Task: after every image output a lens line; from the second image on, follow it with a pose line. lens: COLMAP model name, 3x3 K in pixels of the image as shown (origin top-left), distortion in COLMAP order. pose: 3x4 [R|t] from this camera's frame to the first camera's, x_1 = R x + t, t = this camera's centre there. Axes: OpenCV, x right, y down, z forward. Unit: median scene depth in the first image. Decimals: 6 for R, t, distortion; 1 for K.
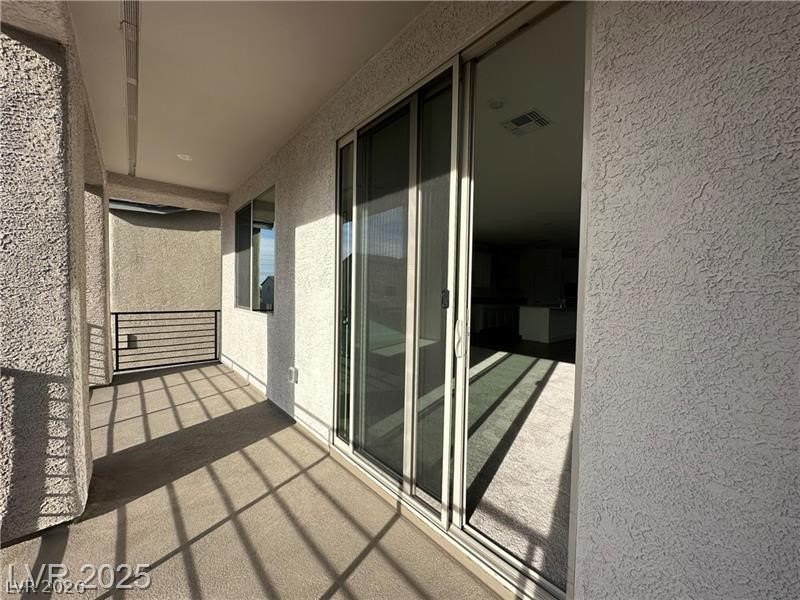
lens RADIAL K [[317.7, 0, 401.4], [0, 317.7, 300.3], [0, 0, 1]] dist [-0.002200, 0.000358]
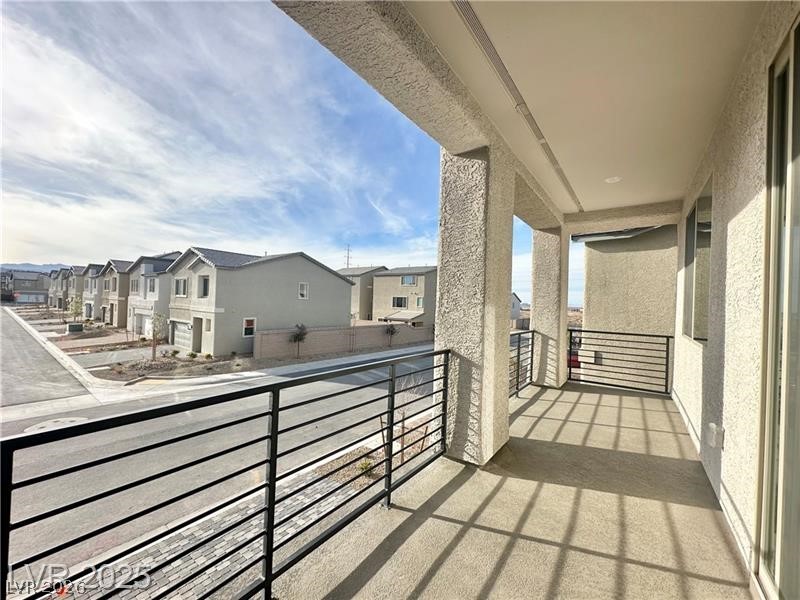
lens RADIAL K [[317.7, 0, 398.0], [0, 317.7, 300.4], [0, 0, 1]] dist [-0.002200, 0.000358]
pose [[0.225993, -0.013523, -0.974035, 0.186217], [-0.057843, 0.997953, -0.027275, 0.000889], [0.972410, 0.062505, 0.224748, 0.166335]]
